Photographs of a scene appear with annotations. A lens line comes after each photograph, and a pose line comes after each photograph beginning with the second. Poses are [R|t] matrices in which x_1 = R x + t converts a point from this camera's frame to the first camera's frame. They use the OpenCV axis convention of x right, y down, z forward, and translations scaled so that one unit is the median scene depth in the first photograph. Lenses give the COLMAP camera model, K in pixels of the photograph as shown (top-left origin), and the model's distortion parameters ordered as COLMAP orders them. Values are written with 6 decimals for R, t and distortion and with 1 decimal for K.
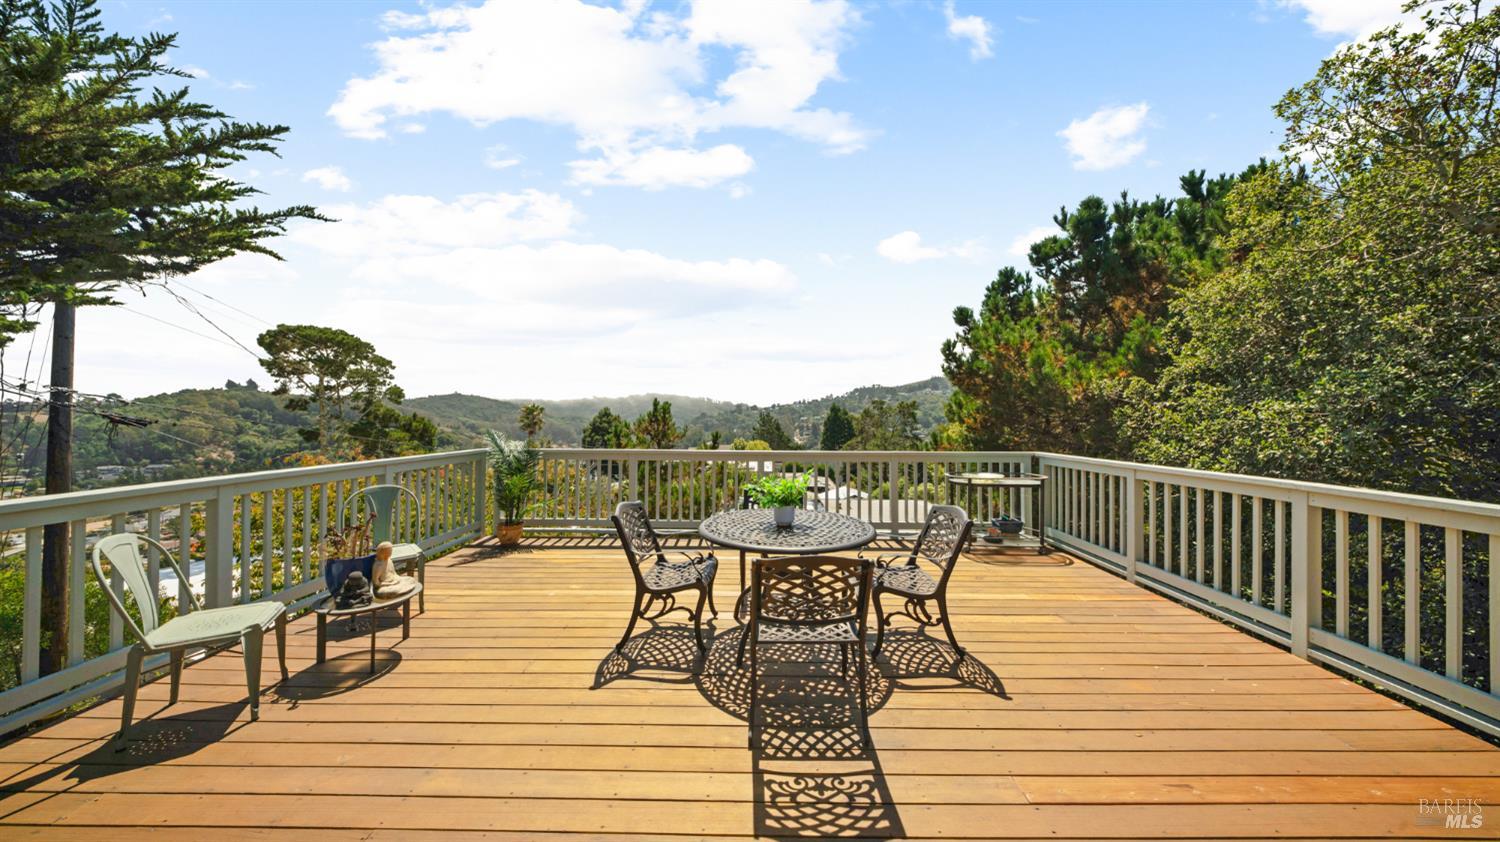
lens RADIAL K [[458.3, 0, 753.4], [0, 458.3, 438.4], [0, 0, 1]] dist [-0.001860, -0.000060]
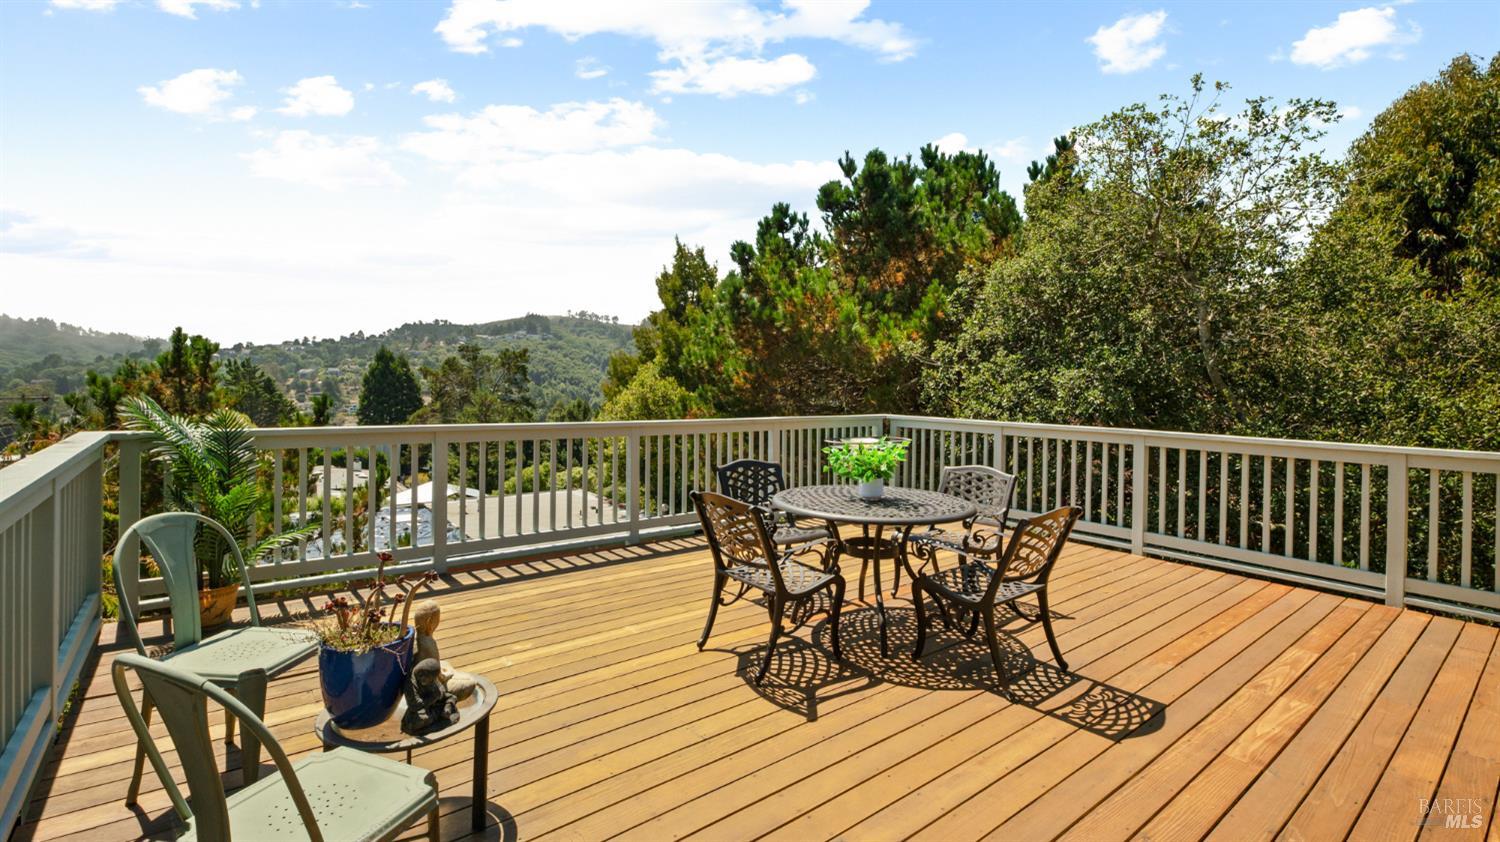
lens RADIAL K [[677.8, 0, 744.1], [0, 677.8, 416.3], [0, 0, 1]] dist [0.000620, 0.000193]
pose [[0.776982, -0.022485, 0.629122, -0.865070], [0.010714, 0.999689, 0.022498, -0.002642], [-0.629432, -0.010741, 0.776981, 0.129655]]
